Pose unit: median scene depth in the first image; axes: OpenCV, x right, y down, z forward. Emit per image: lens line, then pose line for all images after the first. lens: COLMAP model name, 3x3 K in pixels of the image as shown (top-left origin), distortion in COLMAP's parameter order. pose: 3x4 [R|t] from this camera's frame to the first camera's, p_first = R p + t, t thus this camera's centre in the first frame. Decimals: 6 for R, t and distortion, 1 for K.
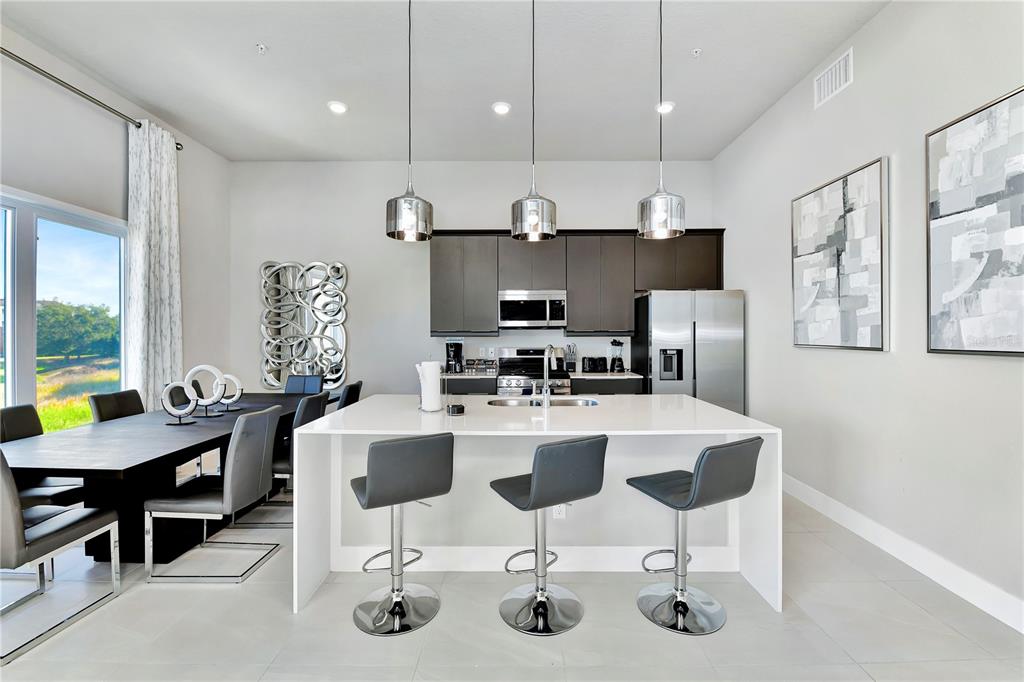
lens RADIAL K [[438.8, 0, 516.4], [0, 438.8, 335.7], [0, 0, 1]] dist [0.001504, -0.011324]
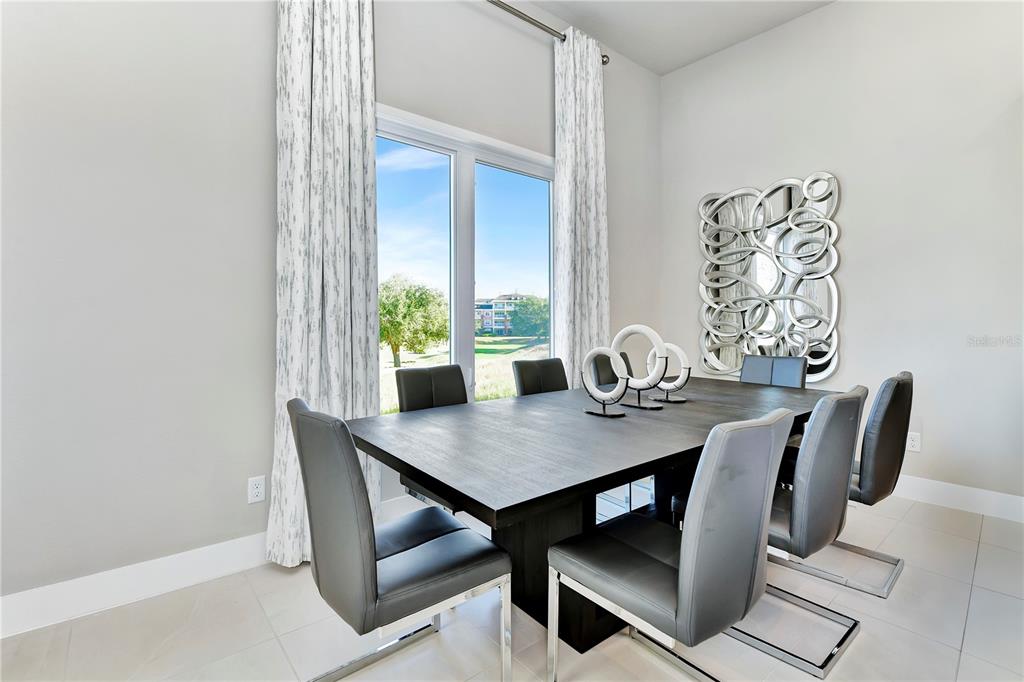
lens RADIAL K [[471.3, 0, 499.9], [0, 471.3, 314.8], [0, 0, 1]] dist [-0.002661, -0.000029]
pose [[0.630985, -0.009230, -0.775740, -0.244542], [-0.001906, 0.999908, -0.013447, 0.049306], [0.775792, 0.009963, 0.630910, 0.330152]]
